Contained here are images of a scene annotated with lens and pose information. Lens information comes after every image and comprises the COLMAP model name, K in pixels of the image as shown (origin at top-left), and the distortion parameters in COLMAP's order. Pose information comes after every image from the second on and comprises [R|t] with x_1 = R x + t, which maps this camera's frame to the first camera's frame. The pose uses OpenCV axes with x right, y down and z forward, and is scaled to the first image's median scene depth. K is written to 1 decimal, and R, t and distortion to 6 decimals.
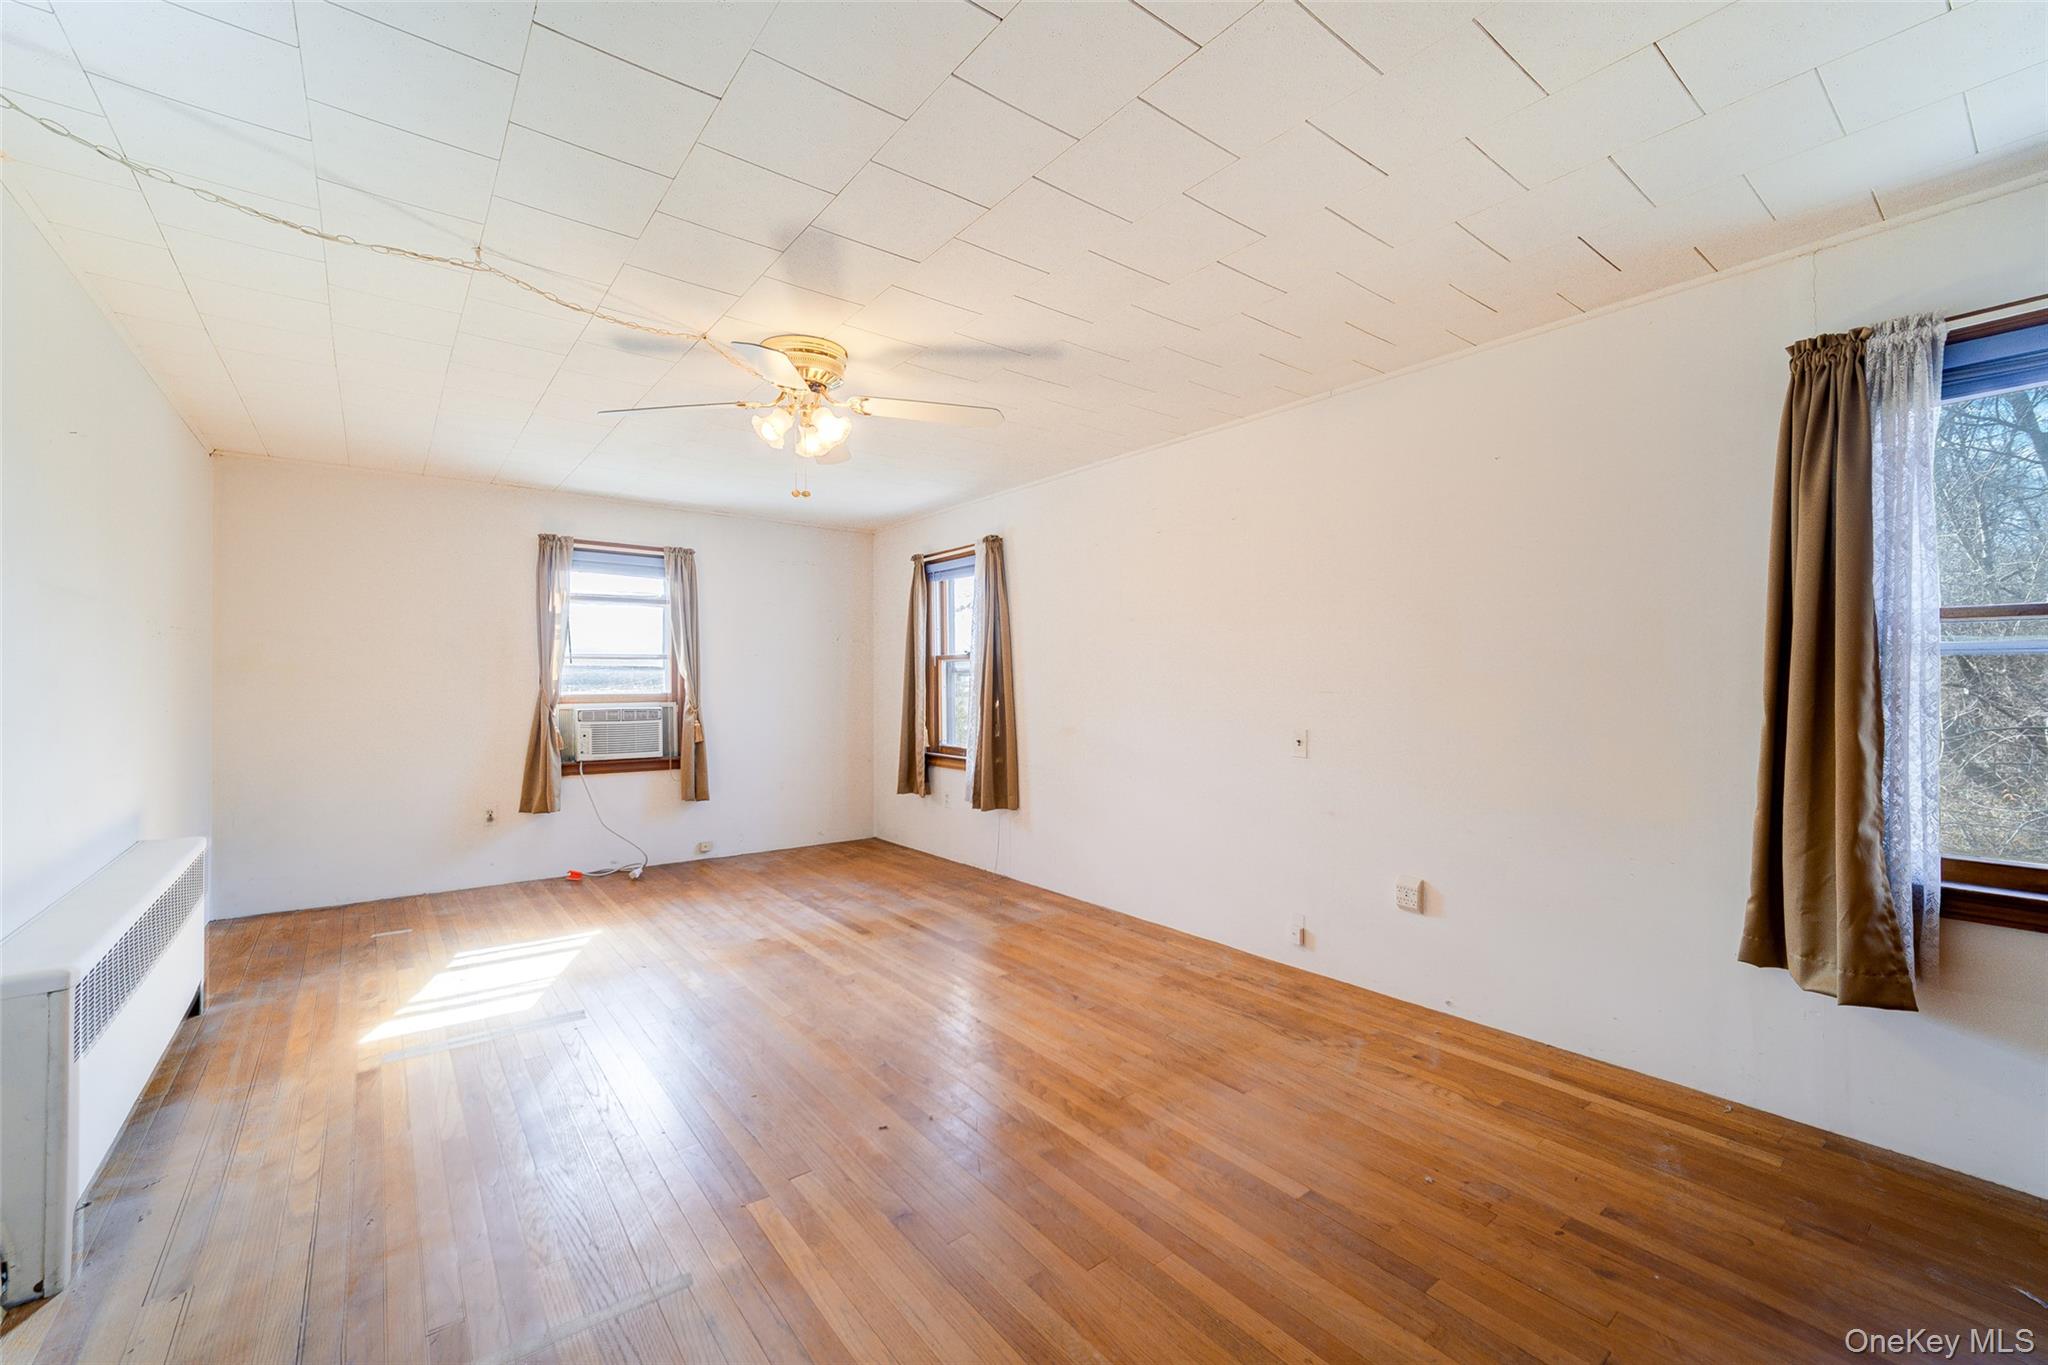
lens RADIAL K [[834.1, 0, 1020.2], [0, 834.1, 674.4], [0, 0, 1]] dist [-0.003145, -0.001990]
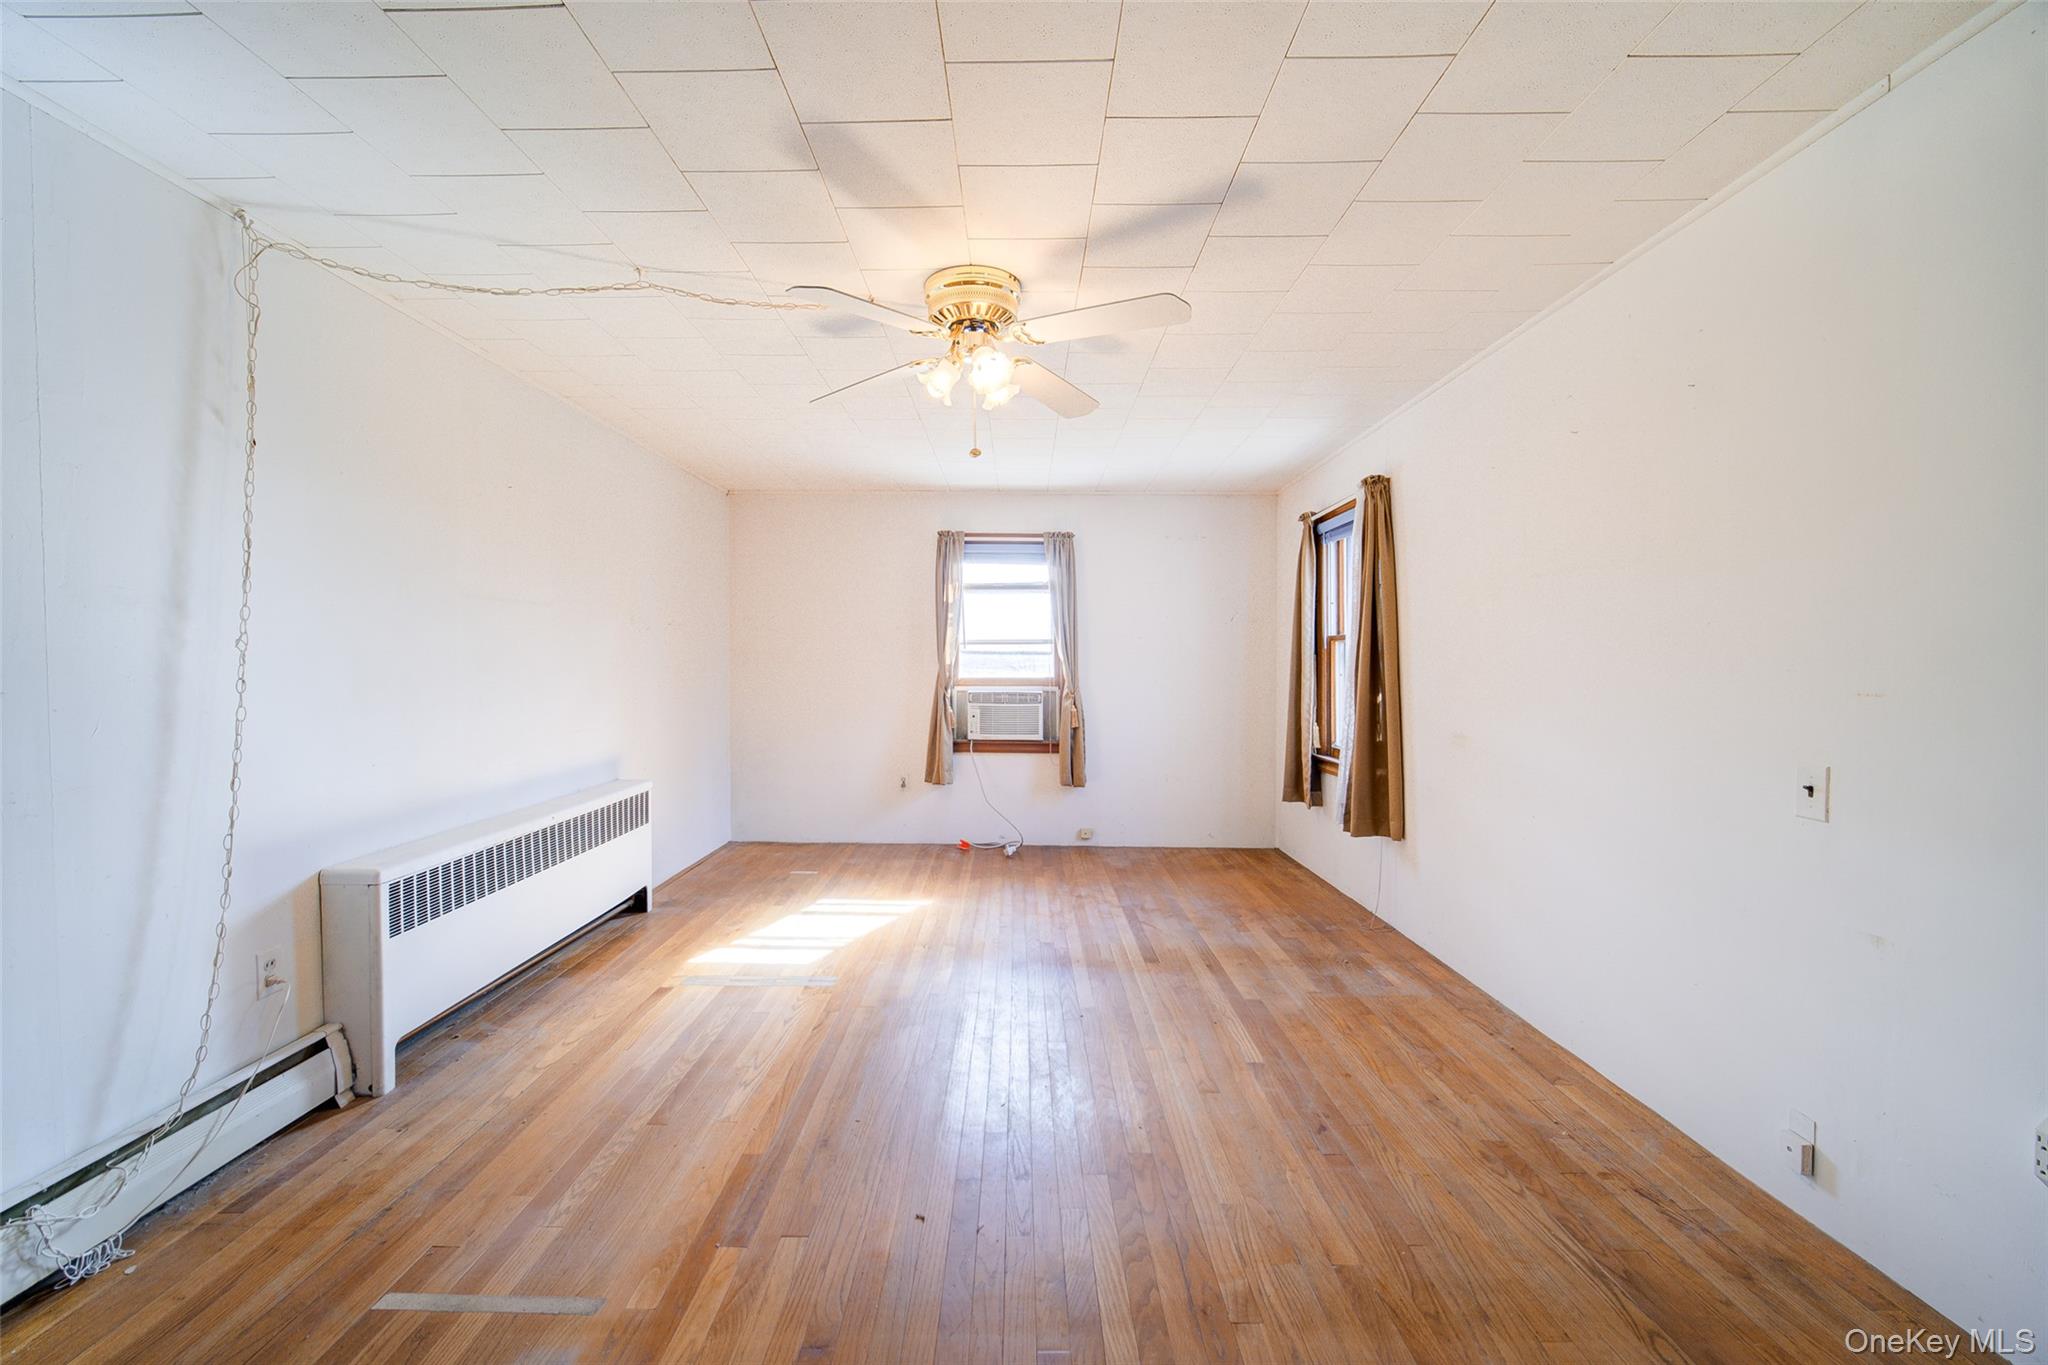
lens RADIAL K [[834.1, 0, 1009.4], [0, 834.1, 674.3], [0, 0, 1]] dist [-0.003145, -0.001990]
pose [[0.780639, 0.012371, -0.624859, 0.202780], [-0.001485, 0.999838, 0.017940, 0.000537], [0.624980, -0.013076, 0.780531, 0.215182]]
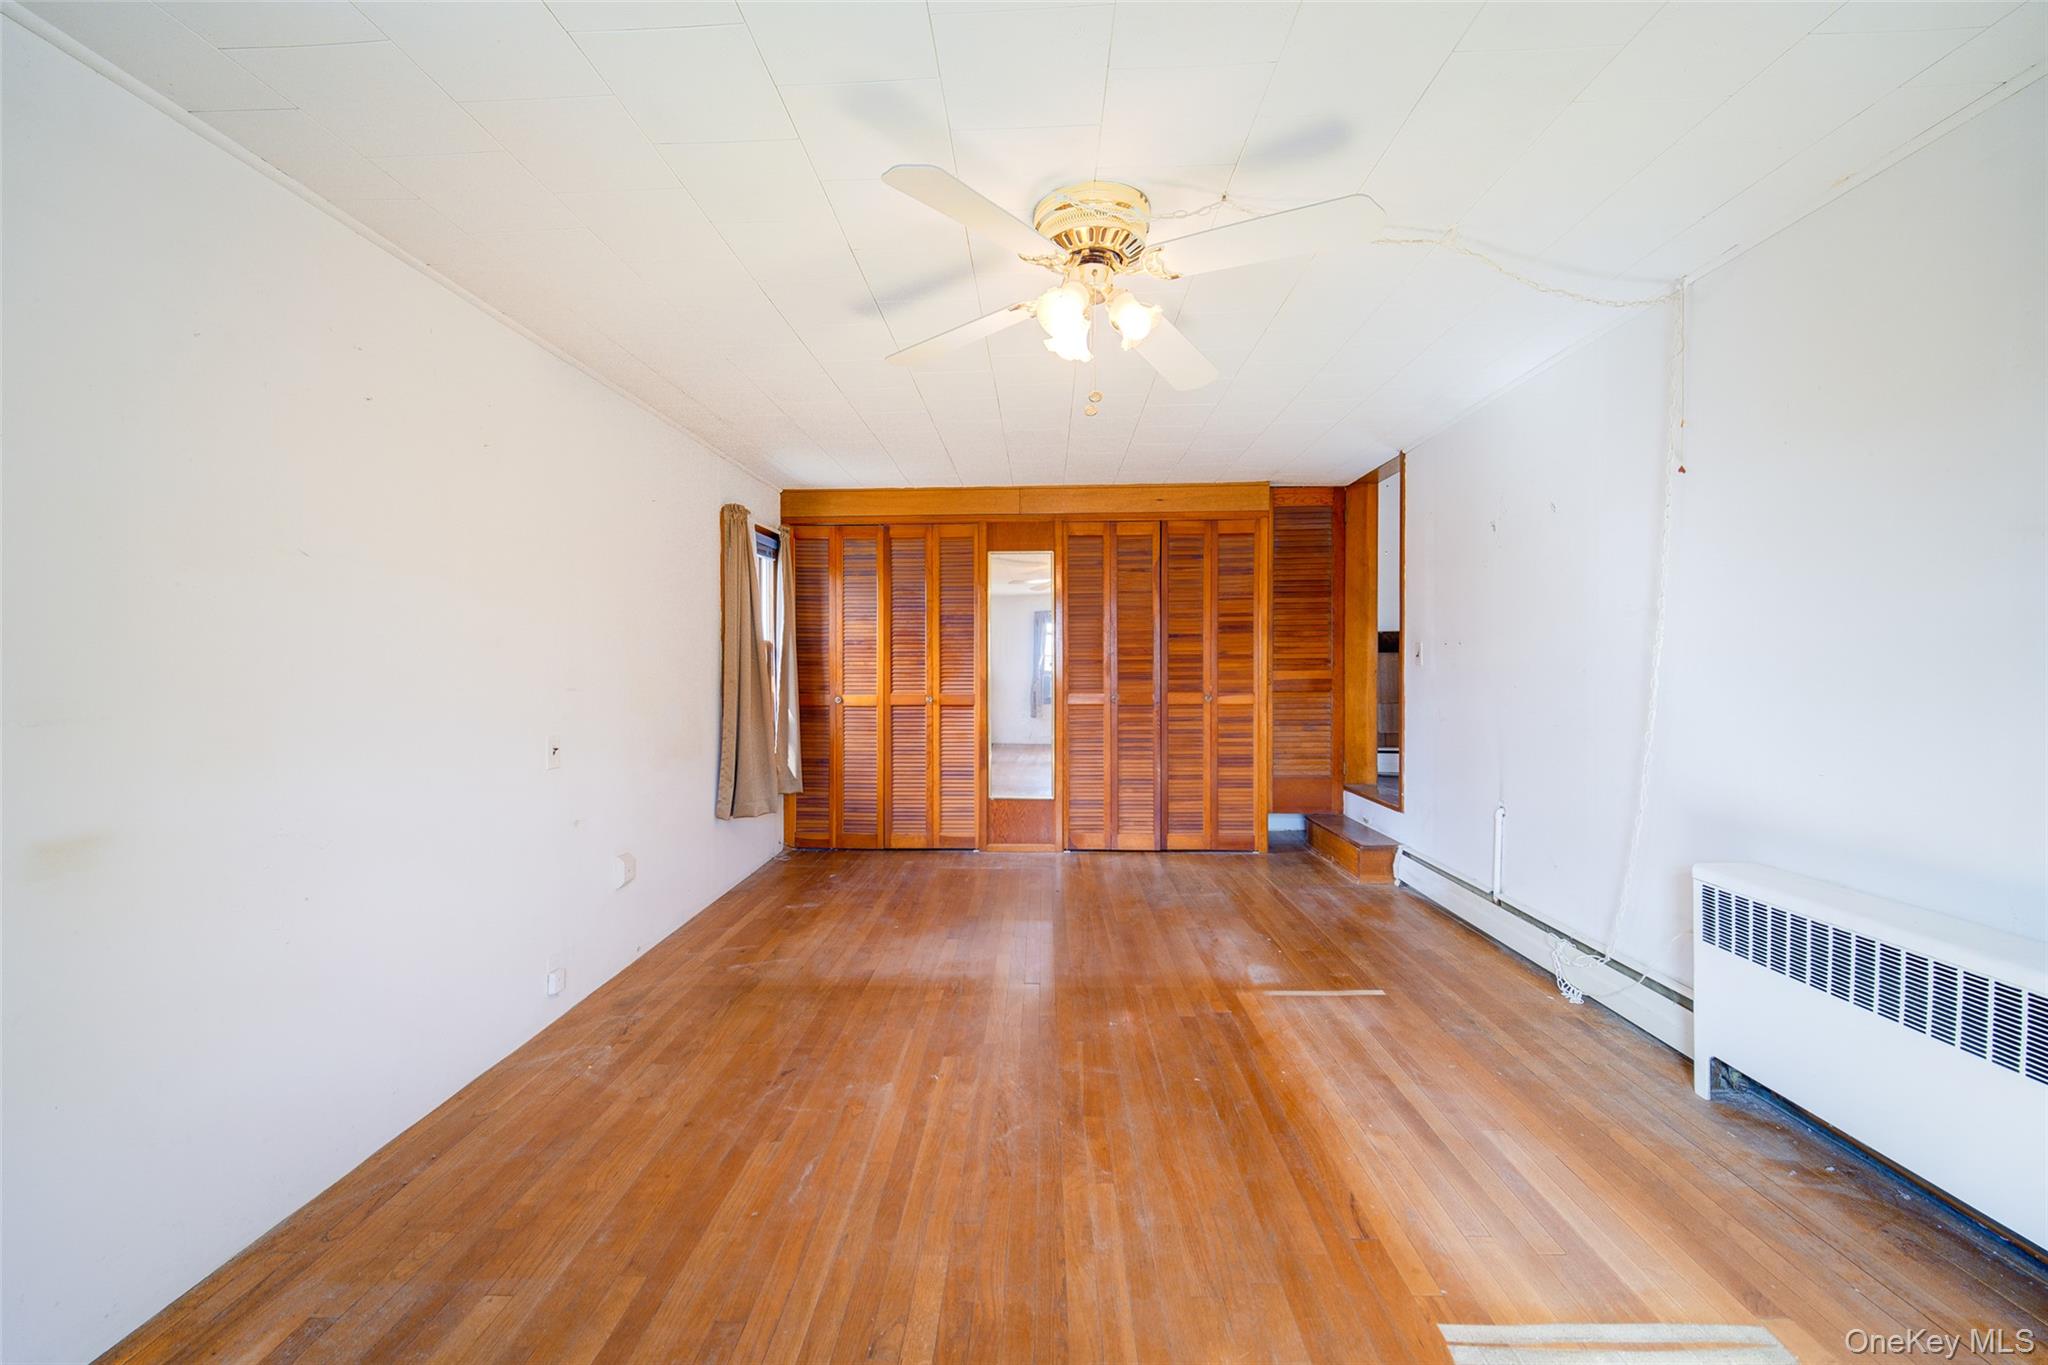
lens RADIAL K [[834.1, 0, 1024.2], [0, 834.1, 675.1], [0, 0, 1]] dist [-0.003145, -0.001990]
pose [[-0.773913, 0.005149, 0.633271, -0.428575], [0.018047, 0.999740, 0.013926, 0.001756], [-0.633035, 0.022206, -0.773805, 1.023013]]
